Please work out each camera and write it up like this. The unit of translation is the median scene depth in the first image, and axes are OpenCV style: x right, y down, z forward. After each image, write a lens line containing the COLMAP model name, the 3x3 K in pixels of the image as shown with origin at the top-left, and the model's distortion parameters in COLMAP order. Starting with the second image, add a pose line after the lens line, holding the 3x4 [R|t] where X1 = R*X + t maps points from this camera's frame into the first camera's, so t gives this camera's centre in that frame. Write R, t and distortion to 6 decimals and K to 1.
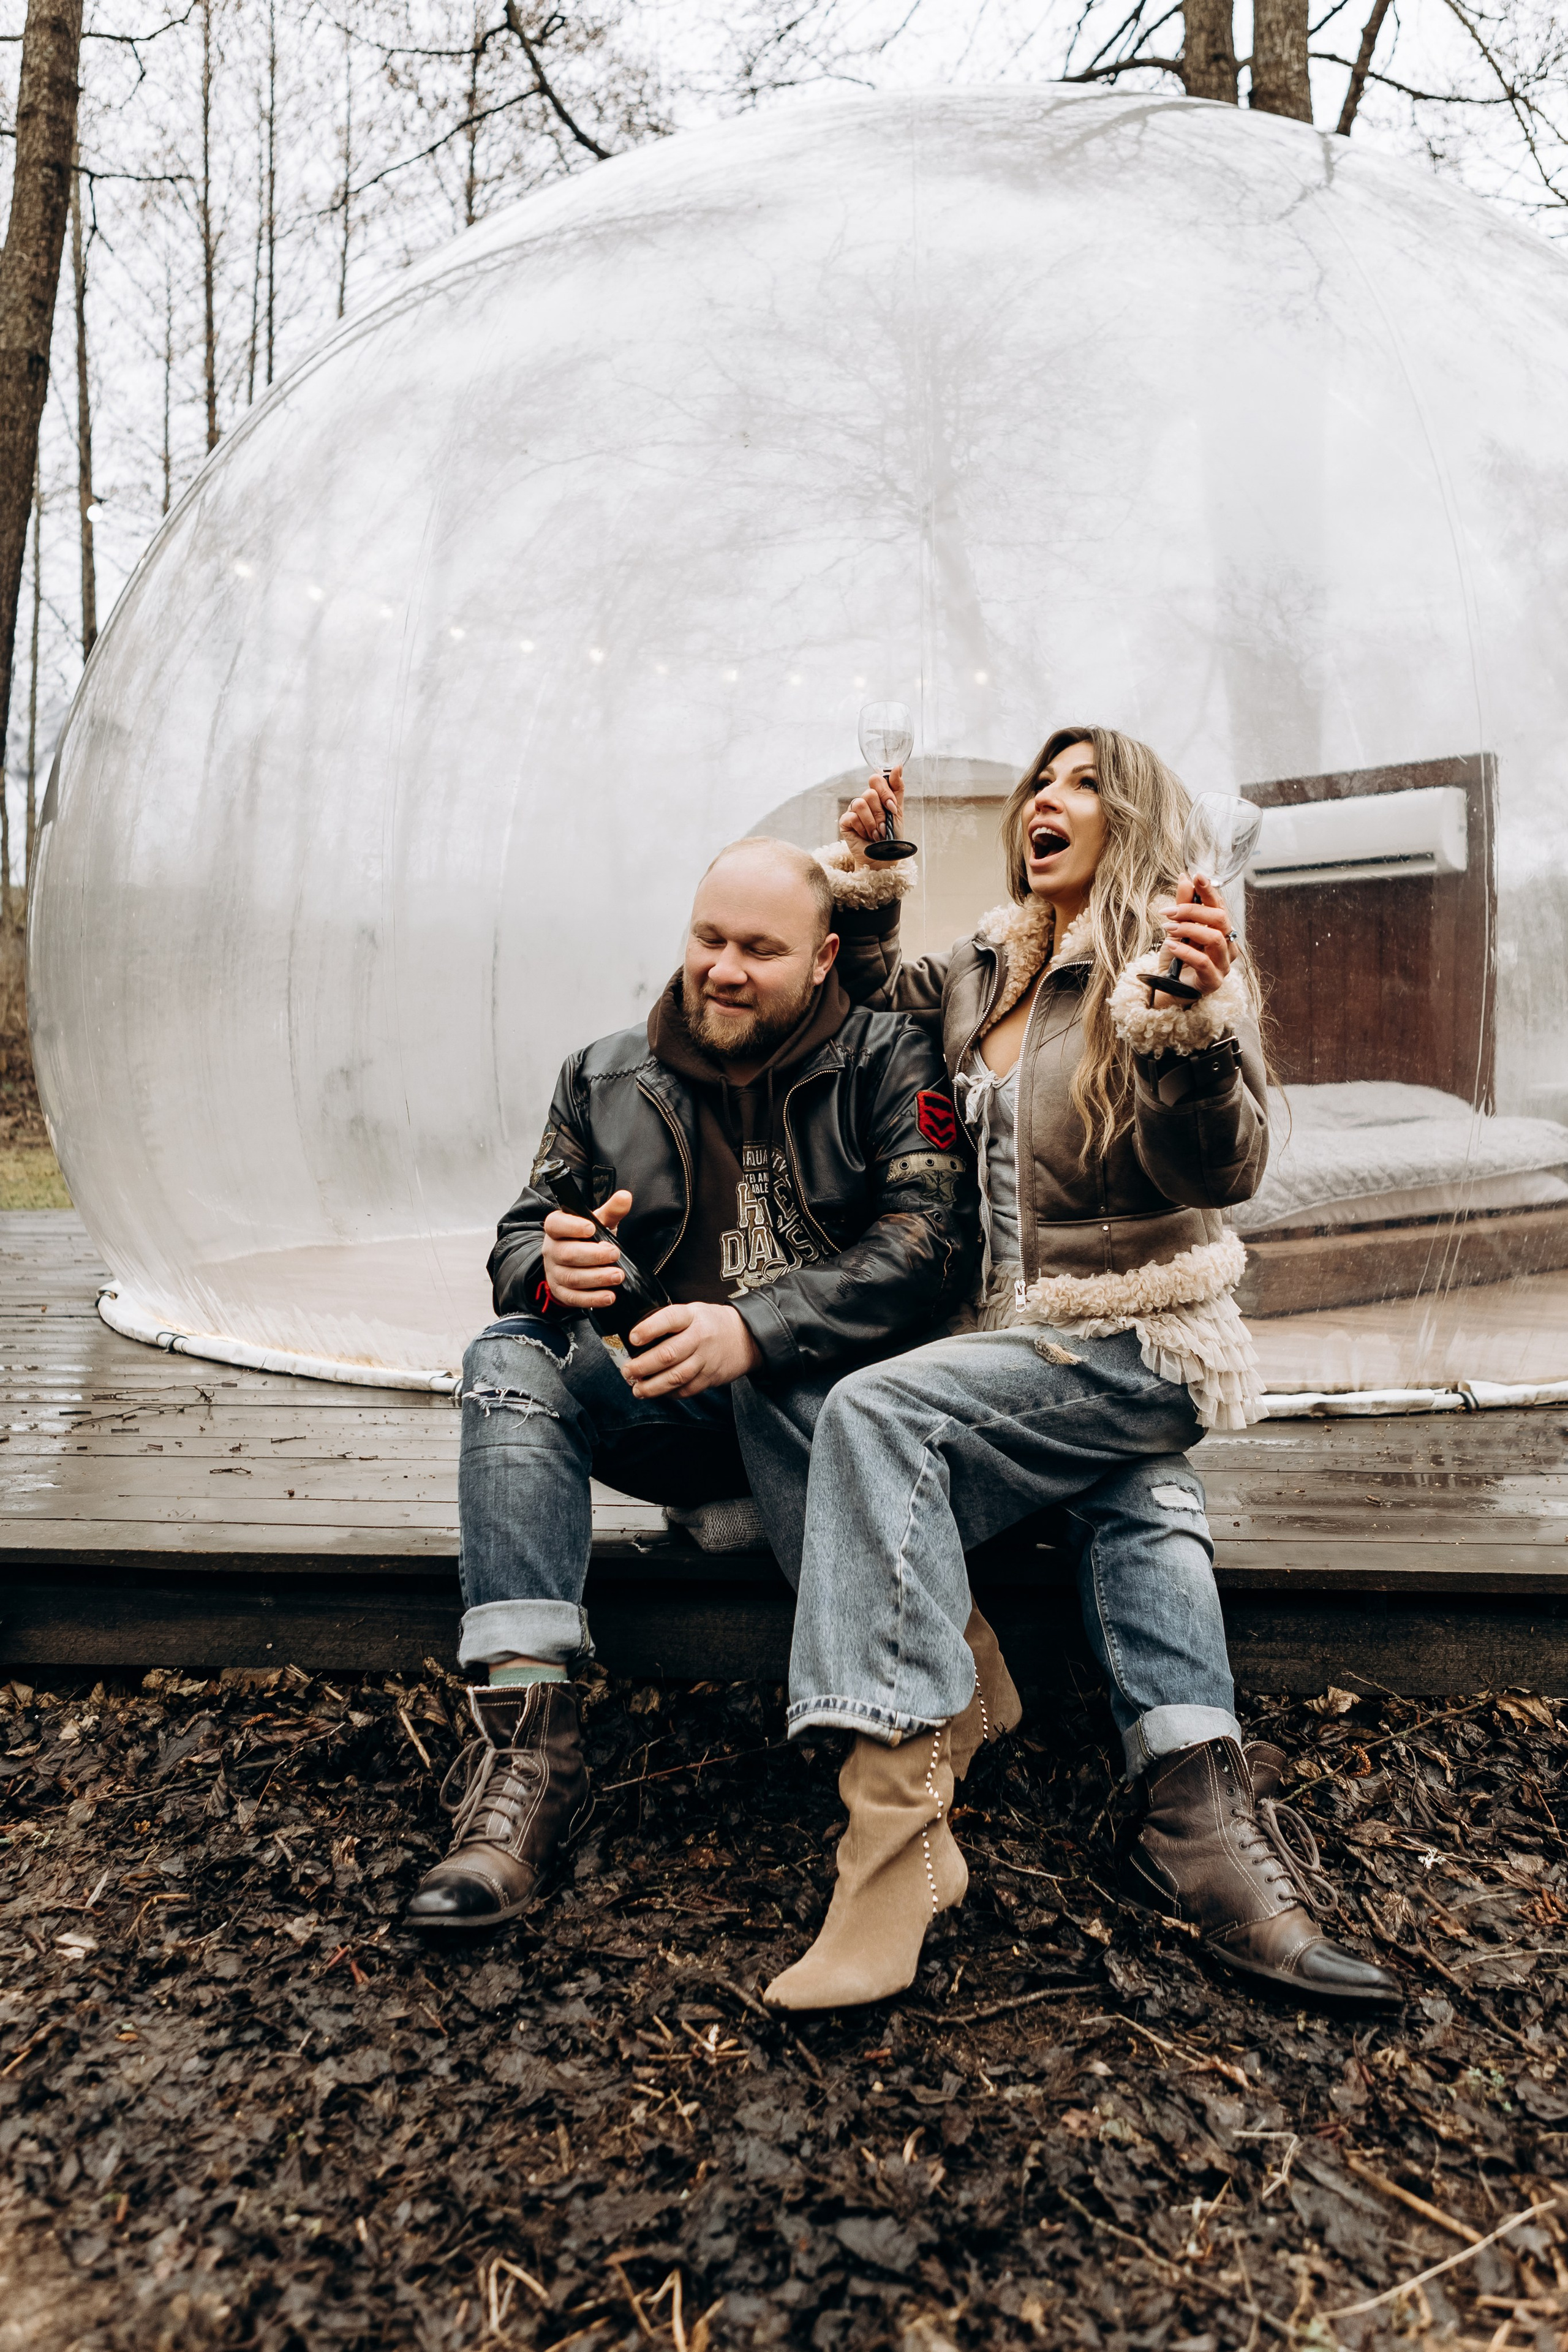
lens RADIAL K [[1900.5, 0, 807.1], [0, 1900.5, 1055.8], [0, 0, 1]] dist [-0.006084, 0.010314]
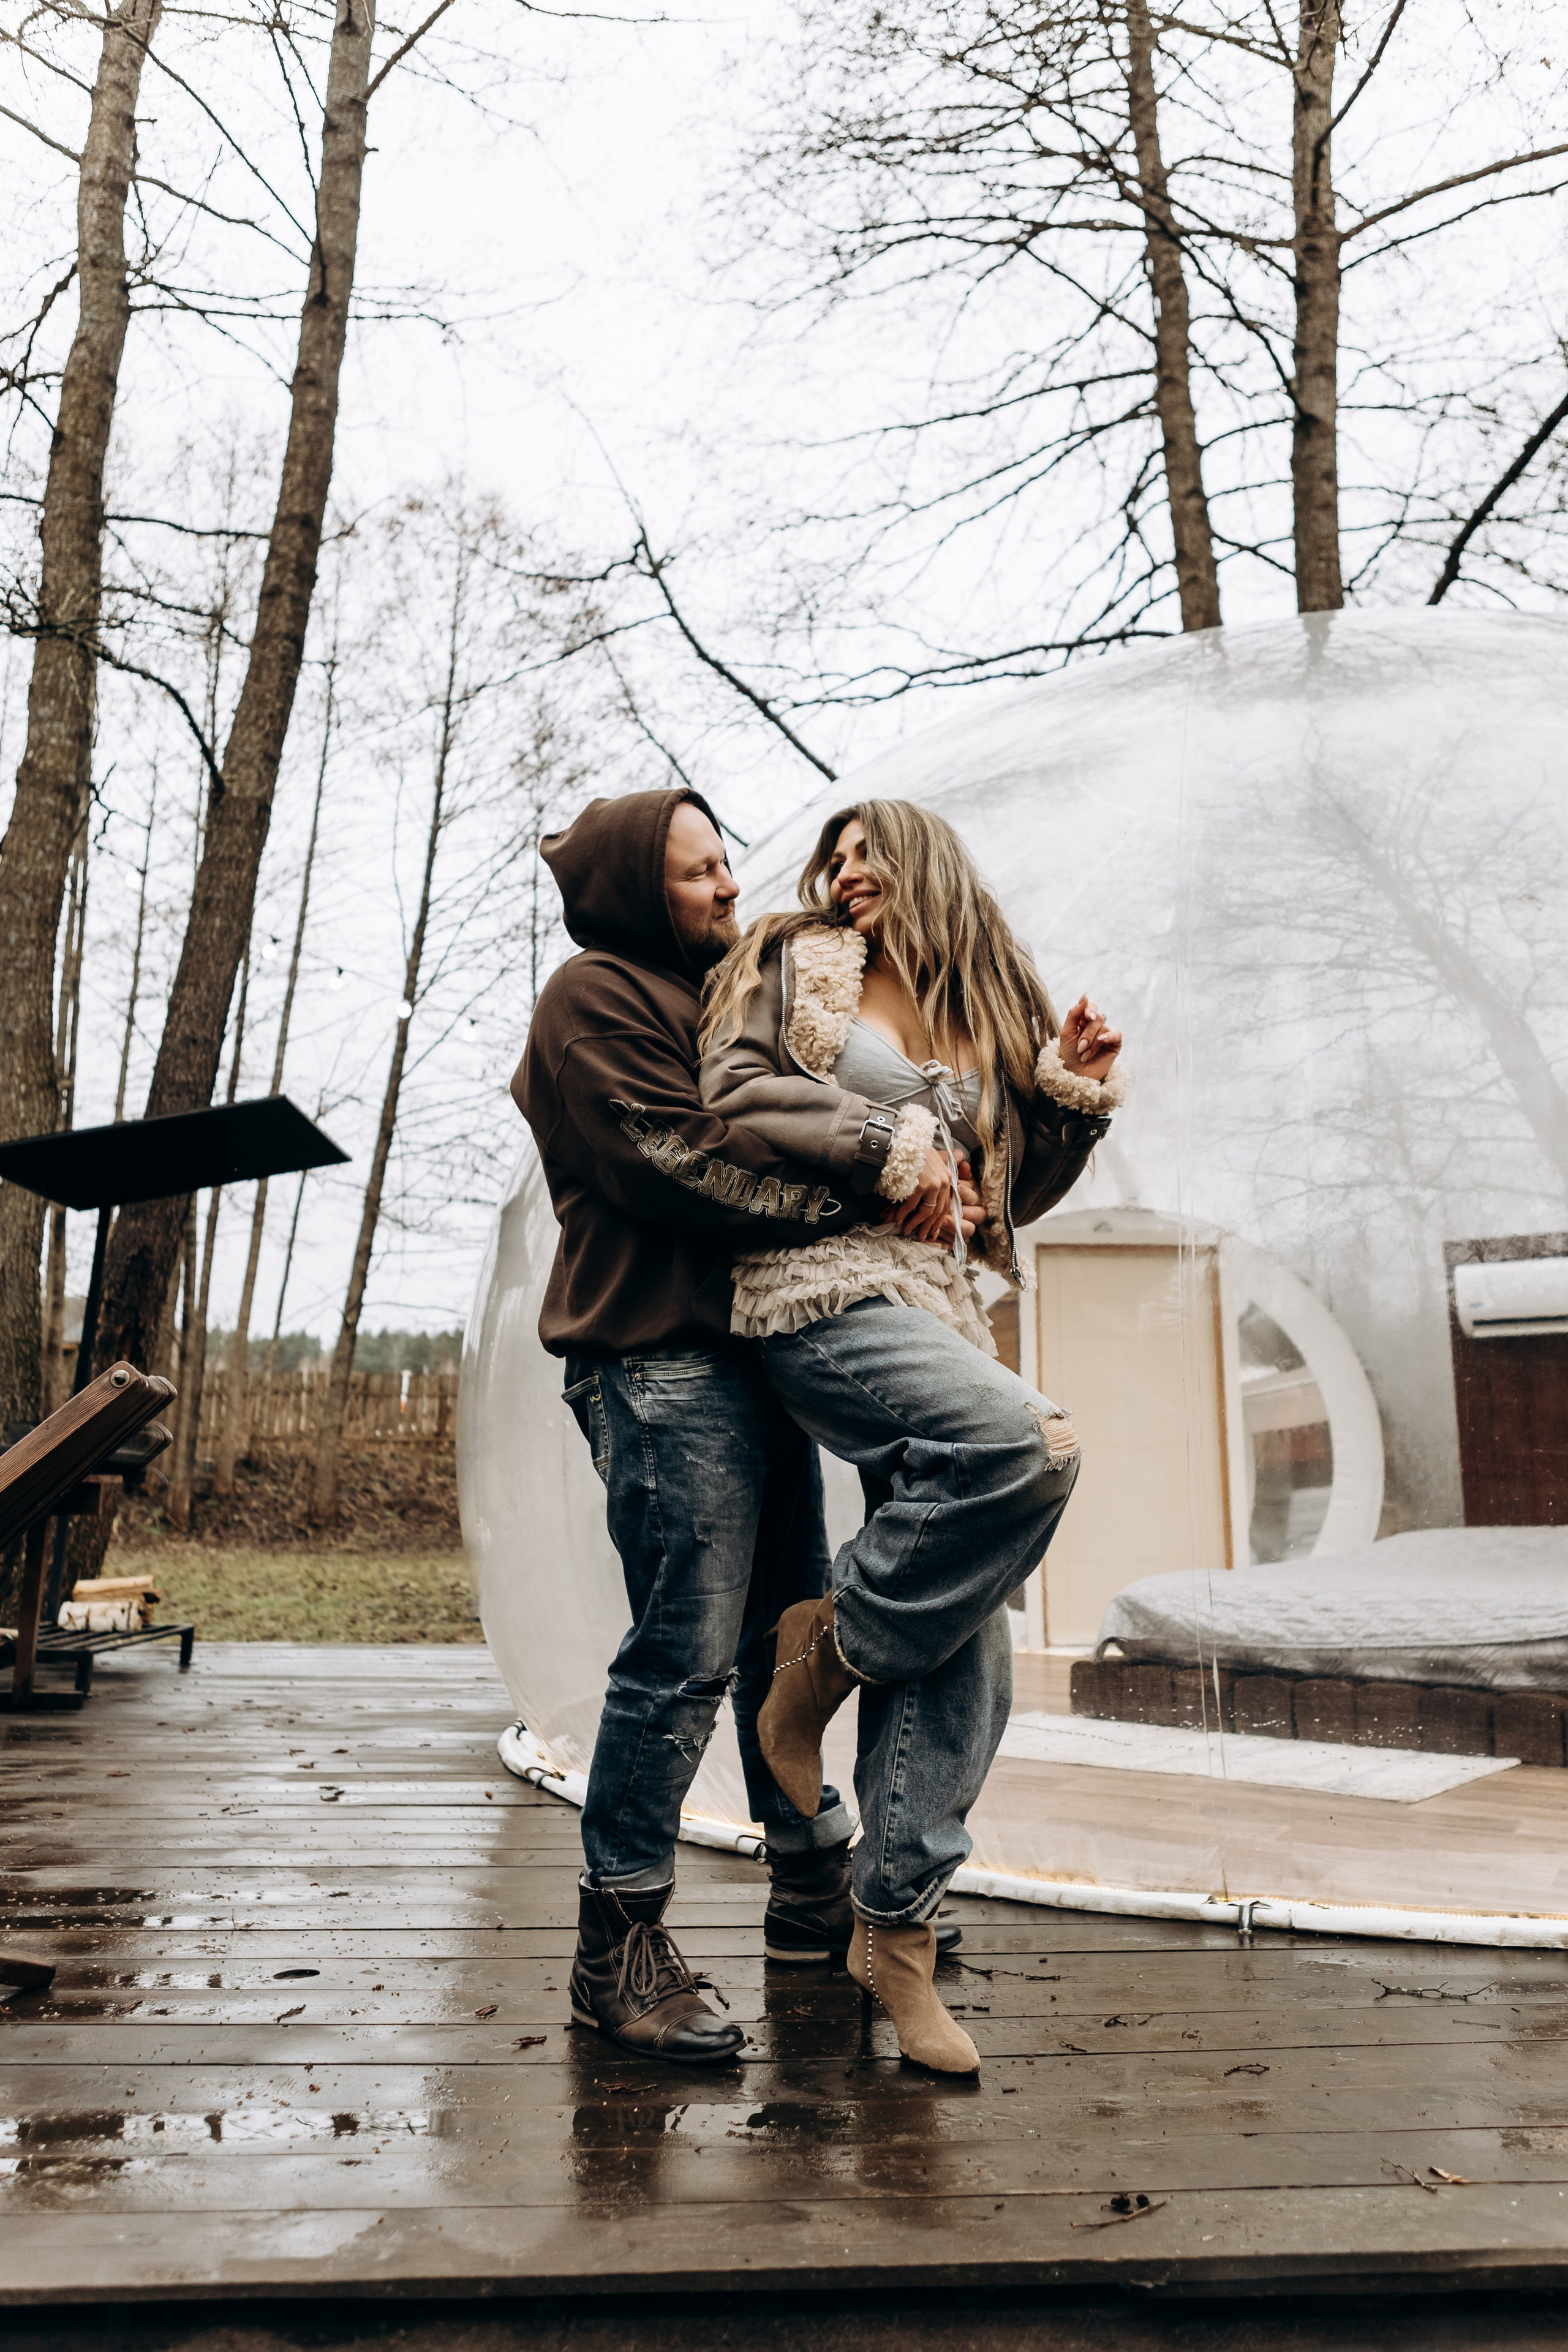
lens RADIAL K [[1633.9, 0, 820.0], [0, 1633.9, 1173.4], [0, 0, 1]] dist [-0.012565, -0.005369]
pose [[0.992483, 0.036234, 0.116899, -0.392093], [-0.016891, 0.986582, -0.162392, -0.035035], [-0.121215, 0.159196, 0.979777, 0.188870]]
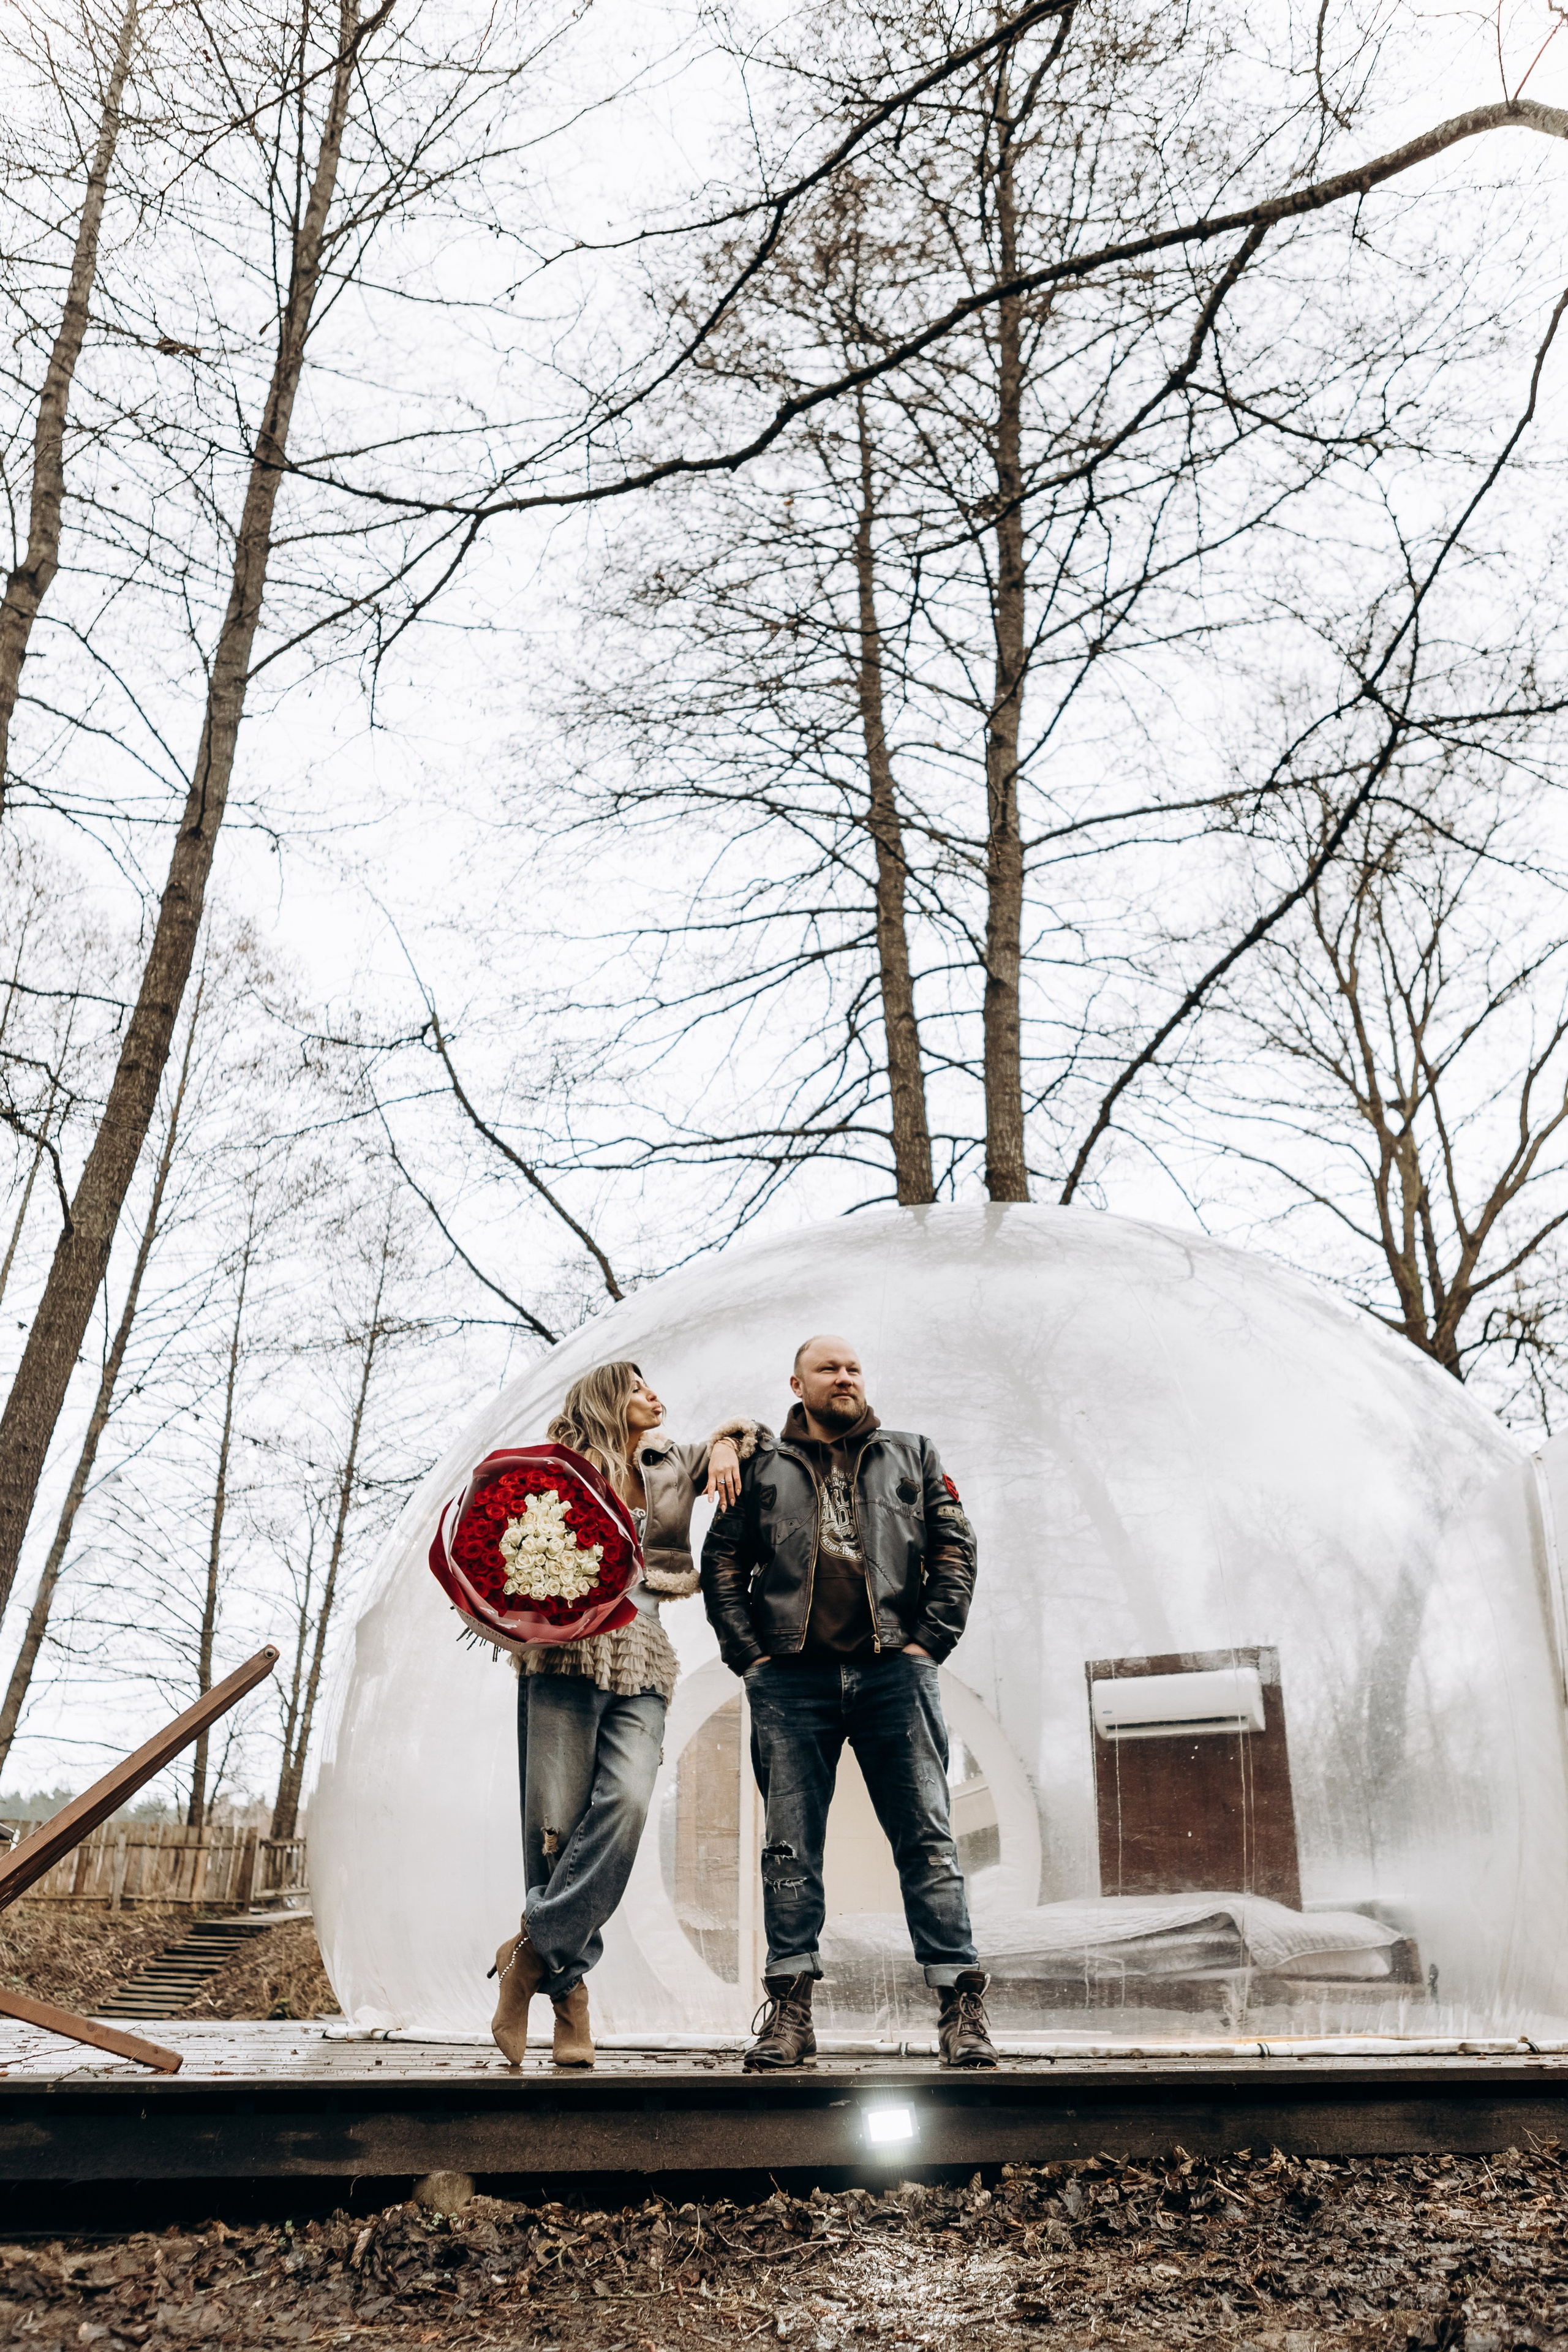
lens RADIAL K [[1759.6, 0, 790.7], [0, 1759.6, 1225.4], [0, 0, 1]] dist [-0.006298, 0.007522]
pose [[0.958042, 0.127742, 0.256588, -0.554312], [-0.021459, 0.924651, -0.380210, 0.089080], [-0.285823, 0.358751, 0.888596, -0.284768]]
